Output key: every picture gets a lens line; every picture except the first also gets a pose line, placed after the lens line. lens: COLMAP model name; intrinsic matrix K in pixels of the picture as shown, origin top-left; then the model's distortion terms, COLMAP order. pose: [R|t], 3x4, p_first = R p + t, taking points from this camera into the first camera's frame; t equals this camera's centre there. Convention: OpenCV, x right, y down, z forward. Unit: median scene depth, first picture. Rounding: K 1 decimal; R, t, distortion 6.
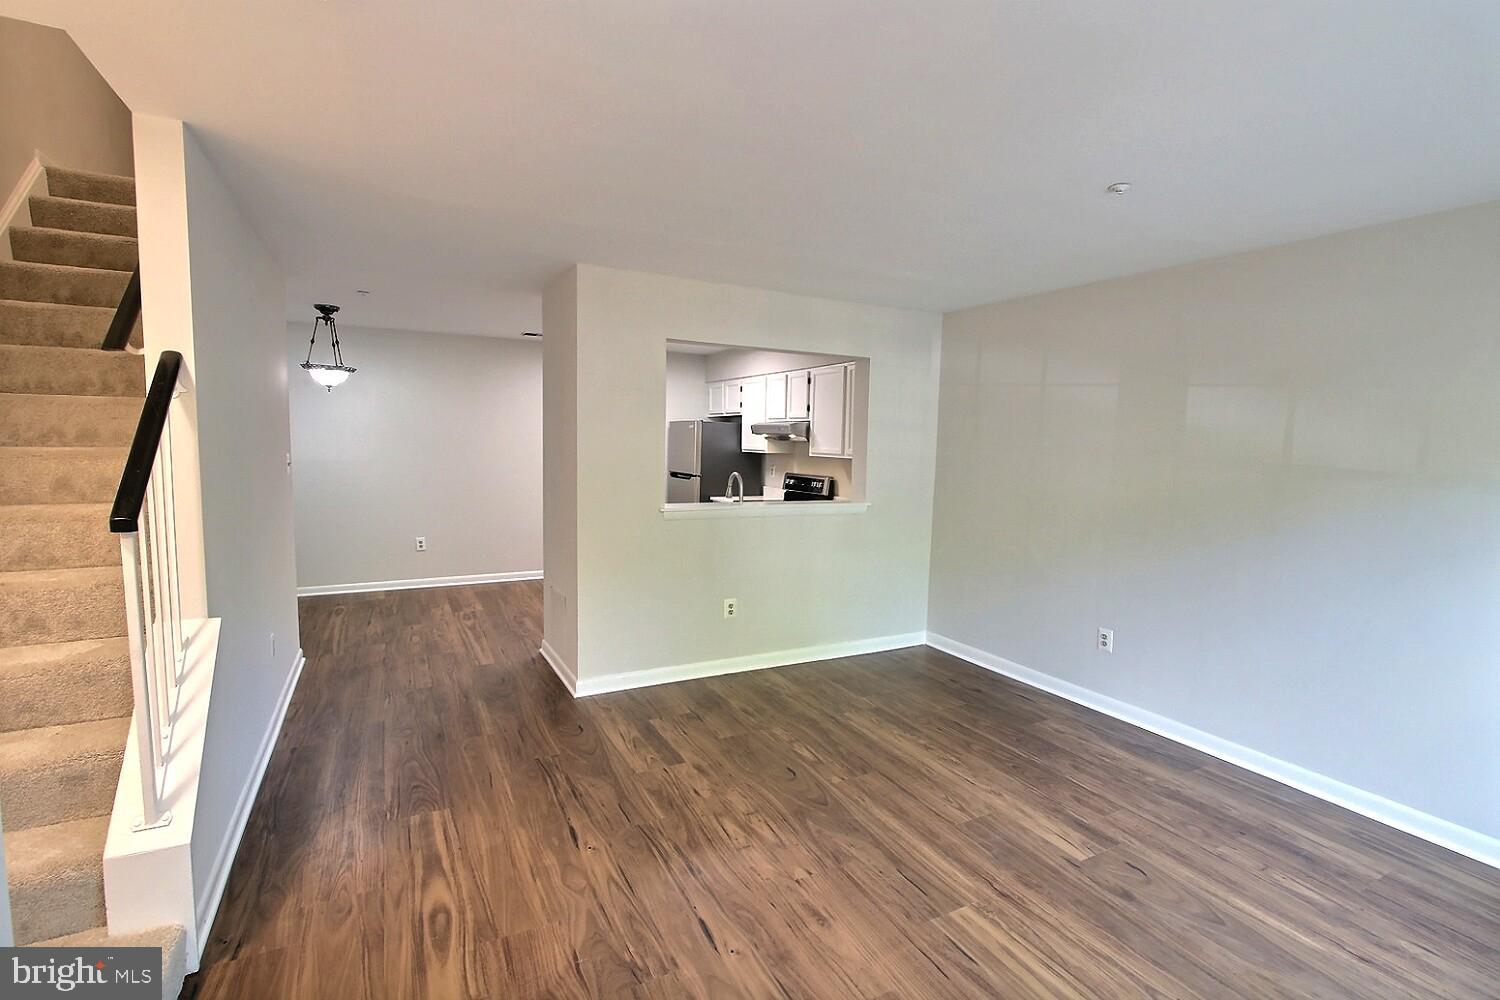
lens RADIAL K [[689.1, 0, 751.1], [0, 689.1, 505.3], [0, 0, 1]] dist [-0.017024, 0.000560]
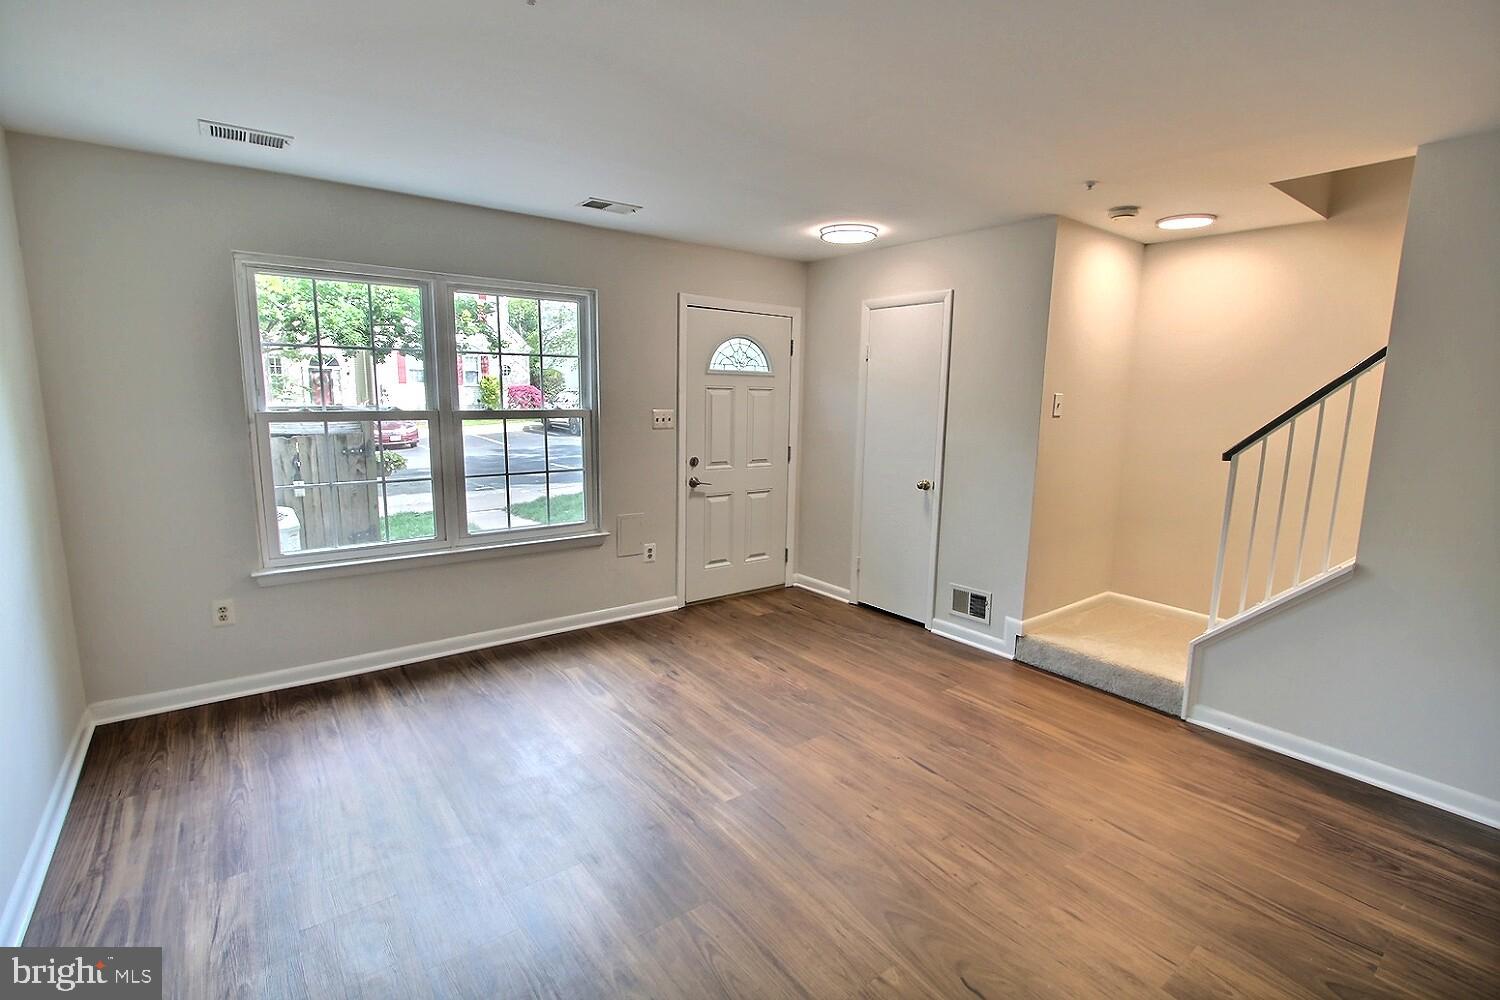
lens RADIAL K [[689.1, 0, 751.1], [0, 689.1, 505.3], [0, 0, 1]] dist [-0.017024, 0.000560]
pose [[-0.984345, -0.014592, -0.175646, 0.269408], [-0.059062, 0.966257, 0.250717, -0.097894], [0.166061, 0.257166, -0.951992, 1.102426]]
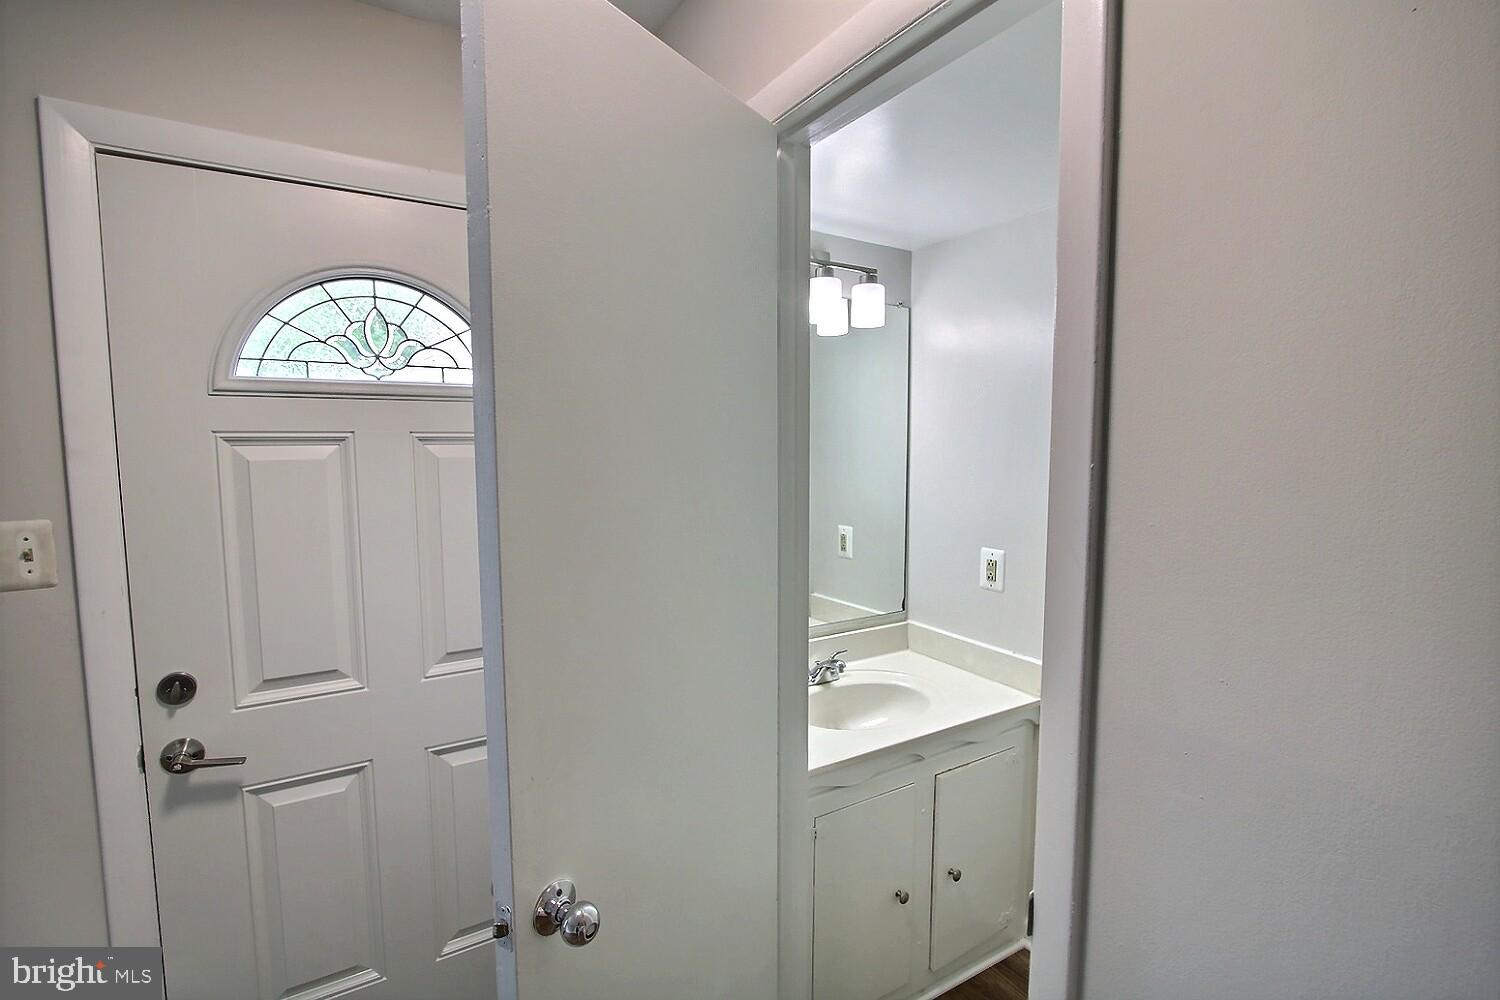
lens RADIAL K [[692.0, 0, 754.2], [0, 692.0, 502.2], [0, 0, 1]] dist [-0.014283, 0.000739]
pose [[-0.997869, -0.015839, -0.063300, -0.108140], [-0.026868, 0.983774, 0.177388, -0.029325], [0.059463, 0.178711, -0.982103, 0.279271]]
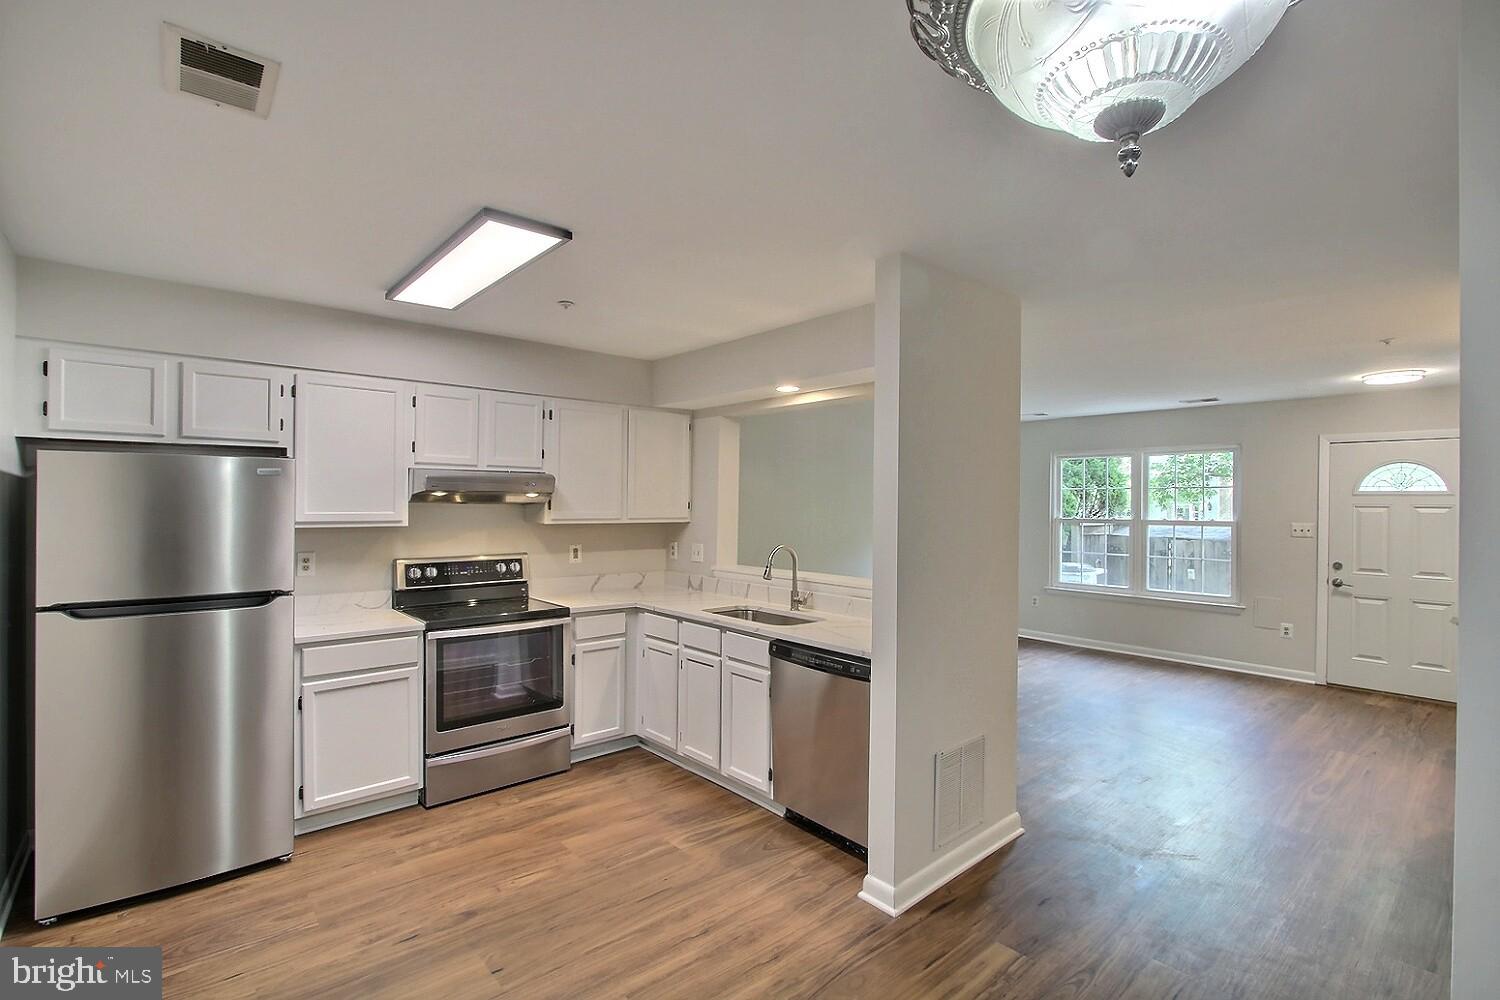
lens RADIAL K [[692.0, 0, 754.2], [0, 692.0, 502.2], [0, 0, 1]] dist [-0.014283, 0.000739]
pose [[-0.236068, -0.026776, 0.971368, -0.947794], [0.078528, 0.995825, 0.046534, -0.164612], [-0.968558, 0.087265, -0.232980, 1.453311]]
